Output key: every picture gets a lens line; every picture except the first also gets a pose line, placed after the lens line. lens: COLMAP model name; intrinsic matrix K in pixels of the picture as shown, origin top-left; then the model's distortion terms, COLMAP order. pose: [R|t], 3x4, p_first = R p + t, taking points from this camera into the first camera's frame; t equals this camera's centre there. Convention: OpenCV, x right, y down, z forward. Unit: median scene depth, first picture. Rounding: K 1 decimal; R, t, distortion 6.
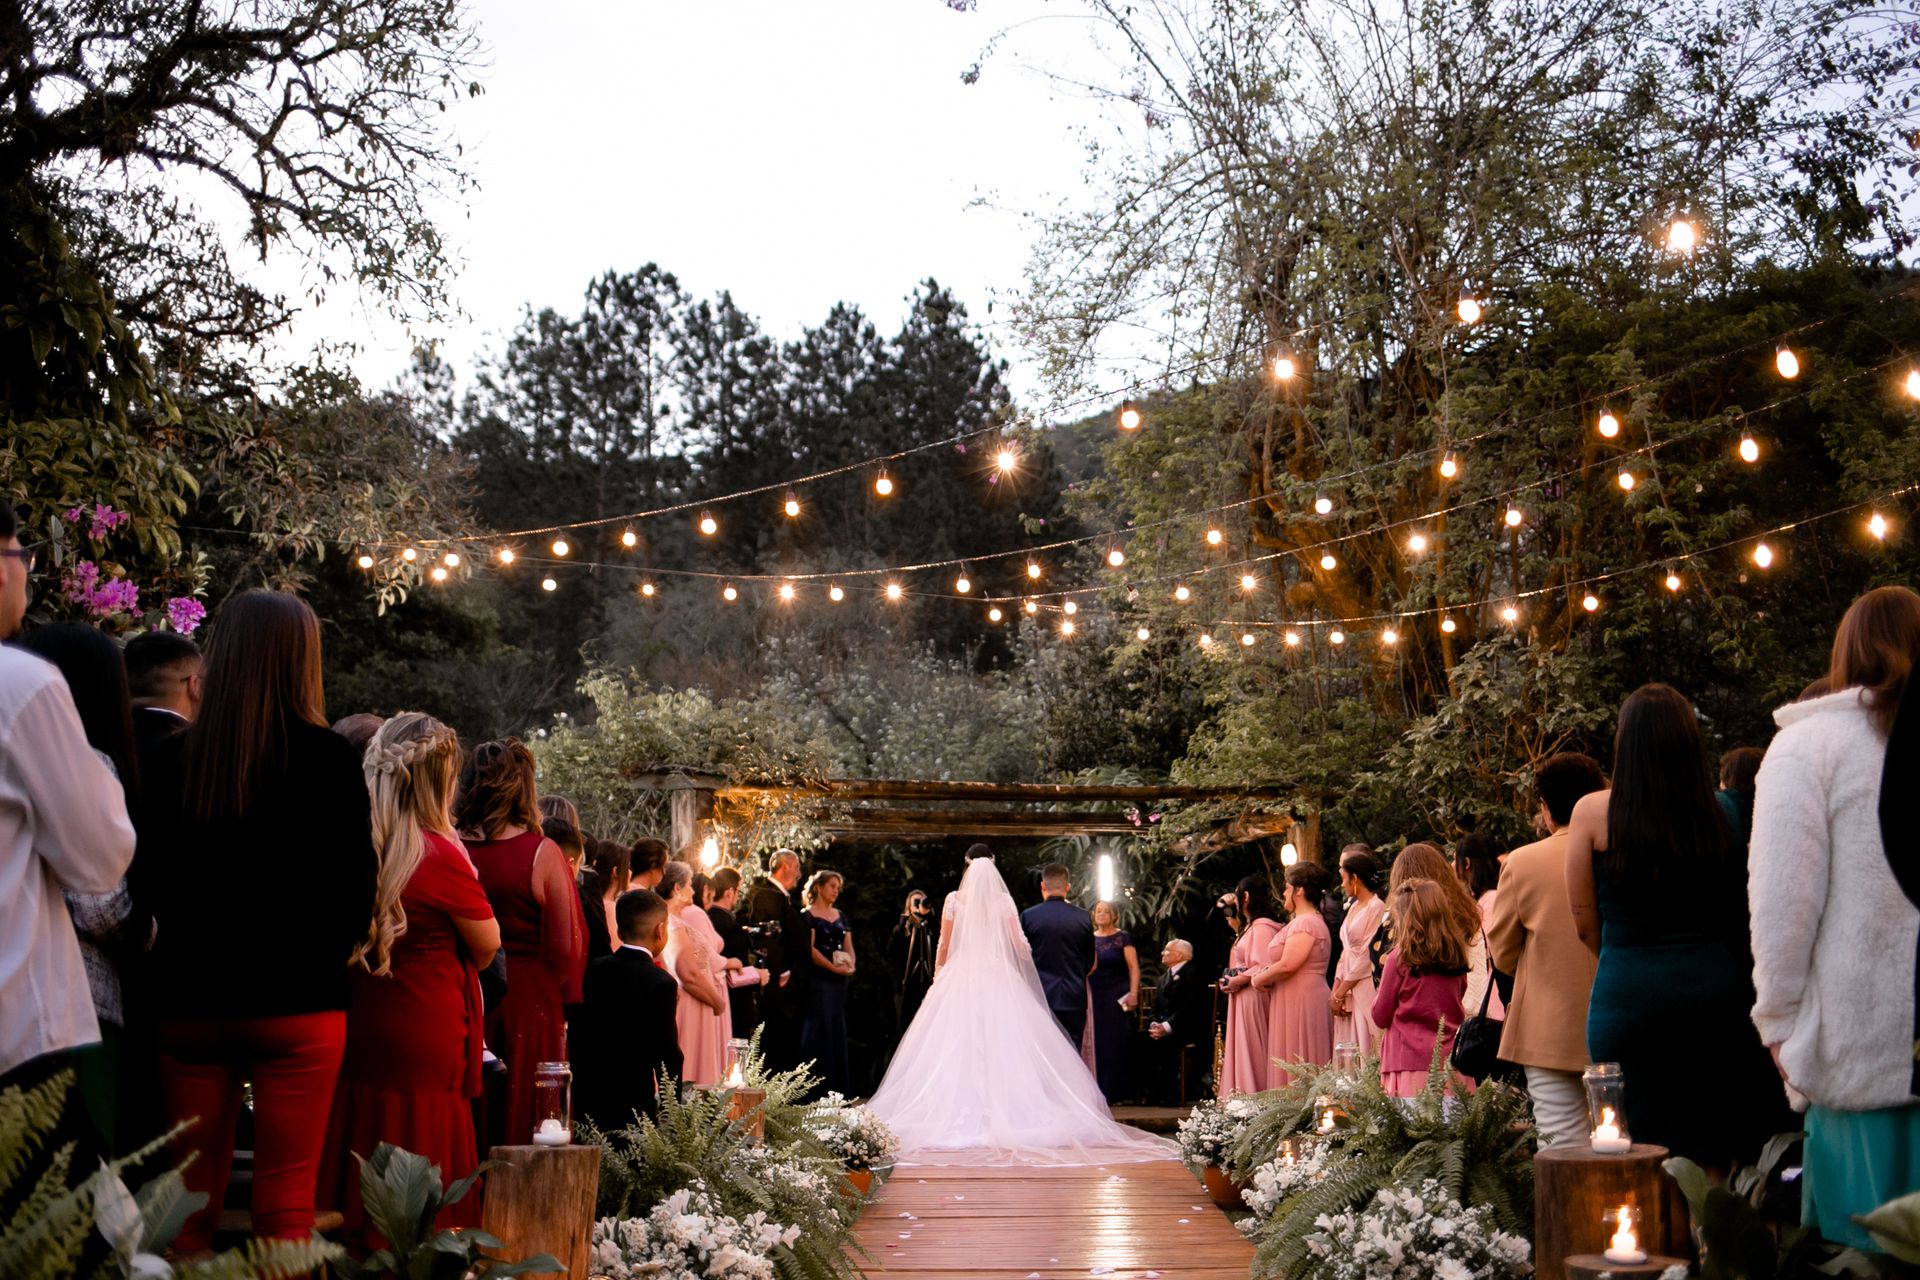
lens RADIAL K [[1886.6, 0, 960.0], [0, 1886.6, 640.0], [0, 0, 1]] dist [-0.075695, 0.083606]
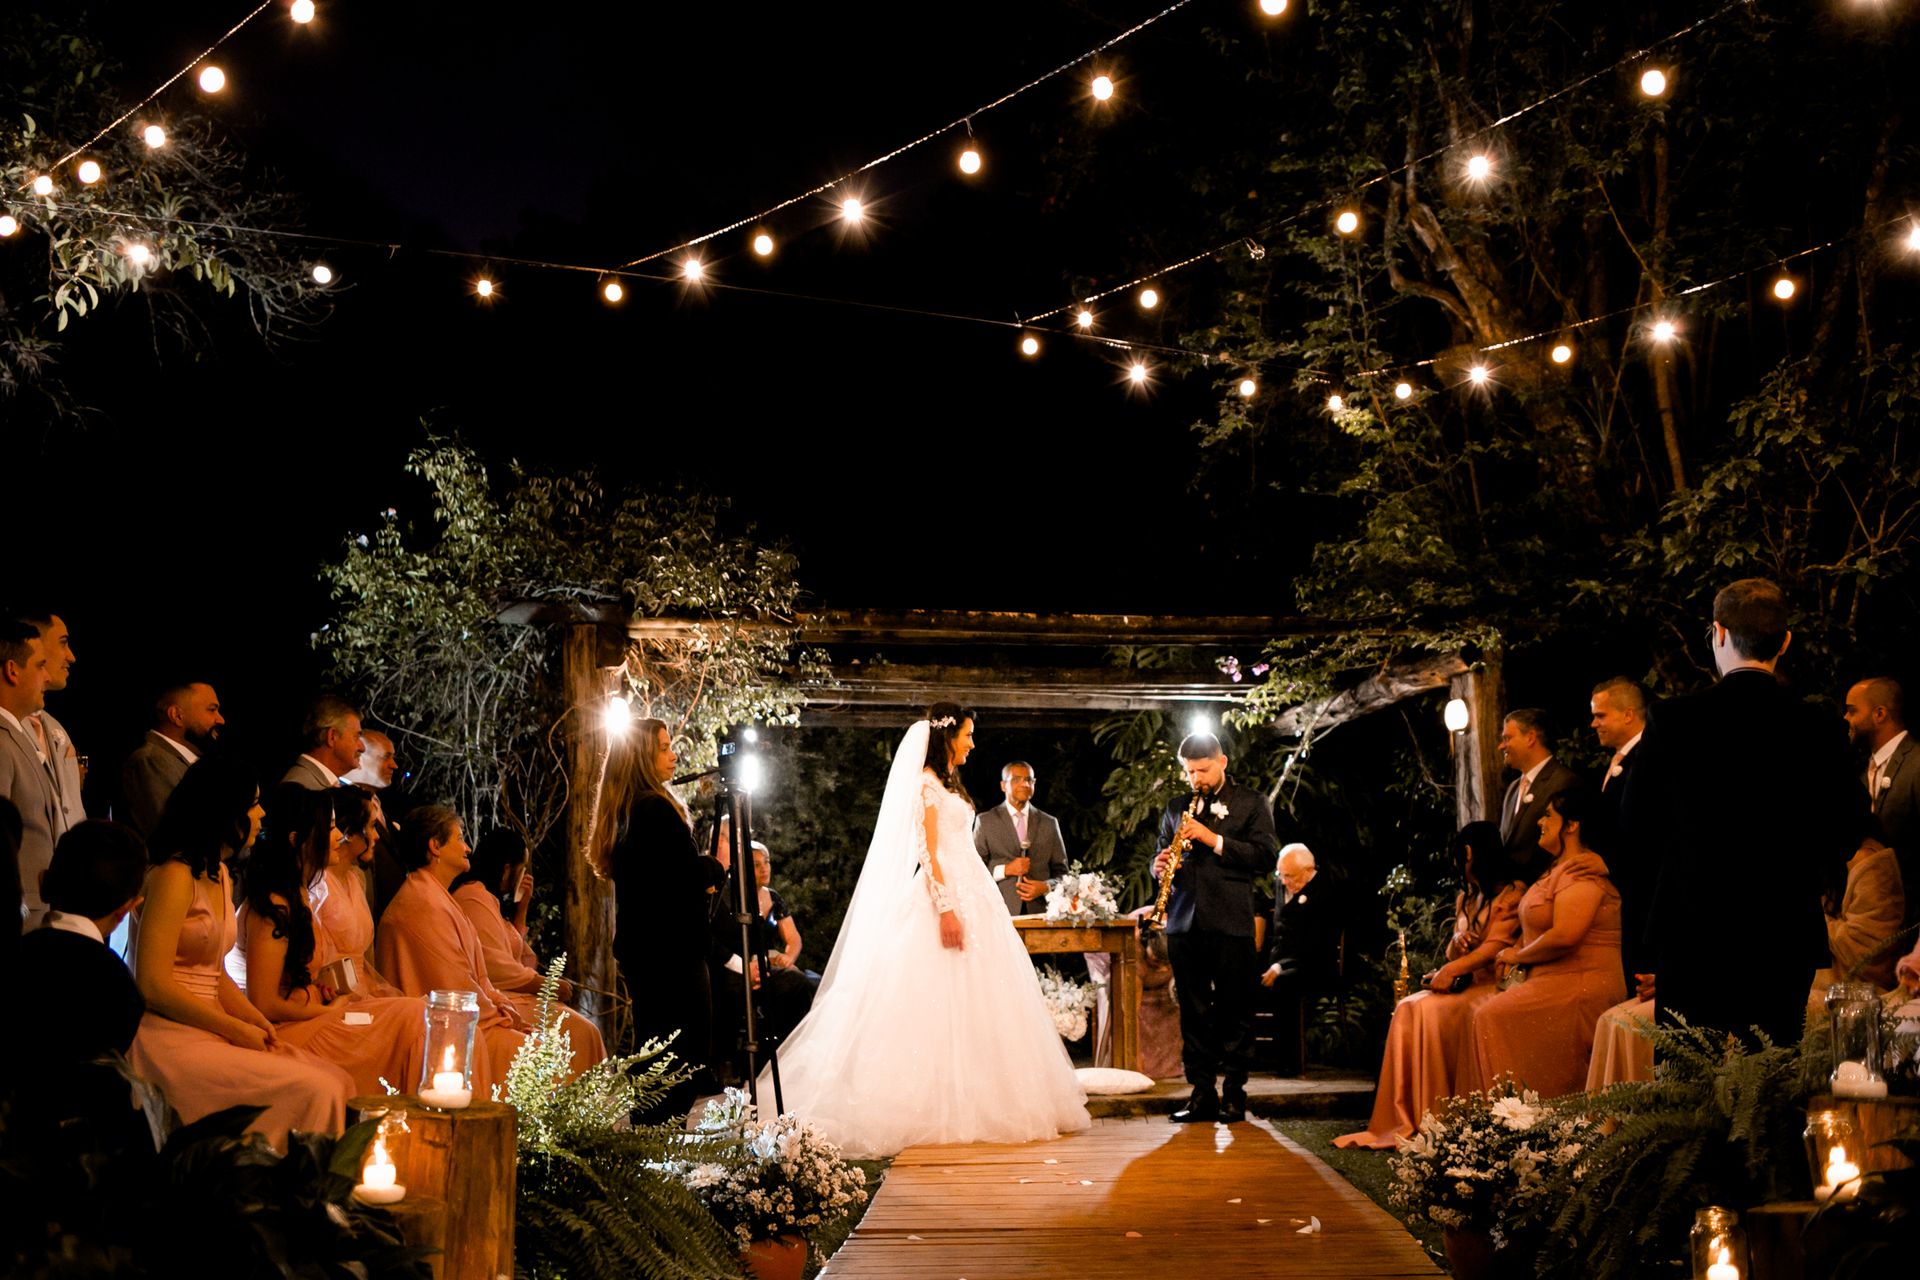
lens RADIAL K [[1886.6, 0, 960.0], [0, 1886.6, 640.0], [0, 0, 1]] dist [-0.075695, 0.083606]
pose [[0.999655, -0.015539, -0.021169, 0.006968], [0.016151, 0.999448, 0.029045, 0.078090], [0.020706, -0.029377, 0.999354, 0.371608]]
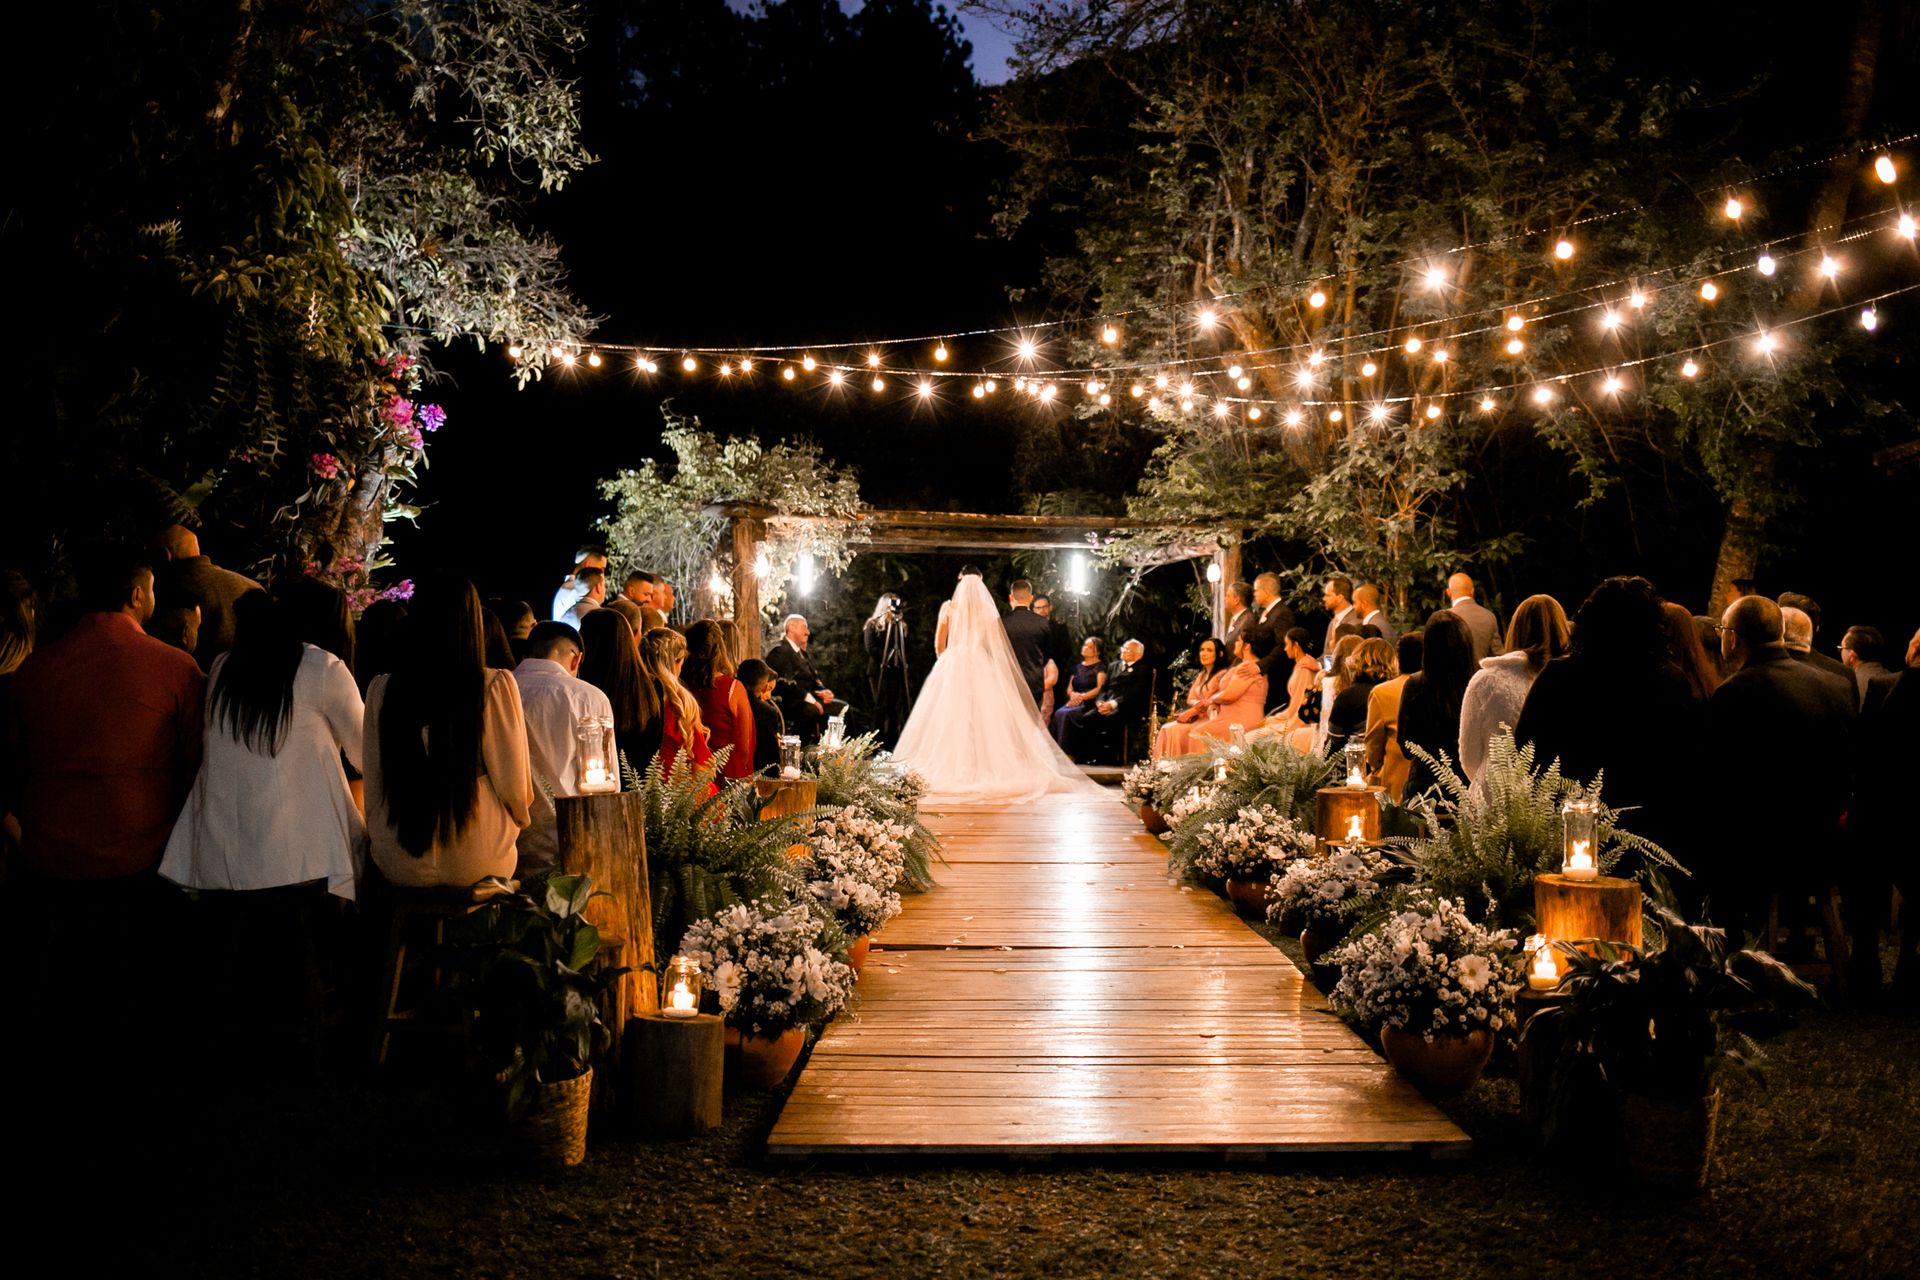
lens RADIAL K [[1886.6, 0, 960.0], [0, 1886.6, 640.0], [0, 0, 1]] dist [-0.075695, 0.083606]
pose [[0.999473, 0.012744, 0.029848, -0.042123], [-0.017785, 0.984364, 0.175247, -0.075398], [-0.027148, -0.175685, 0.984072, -0.313931]]
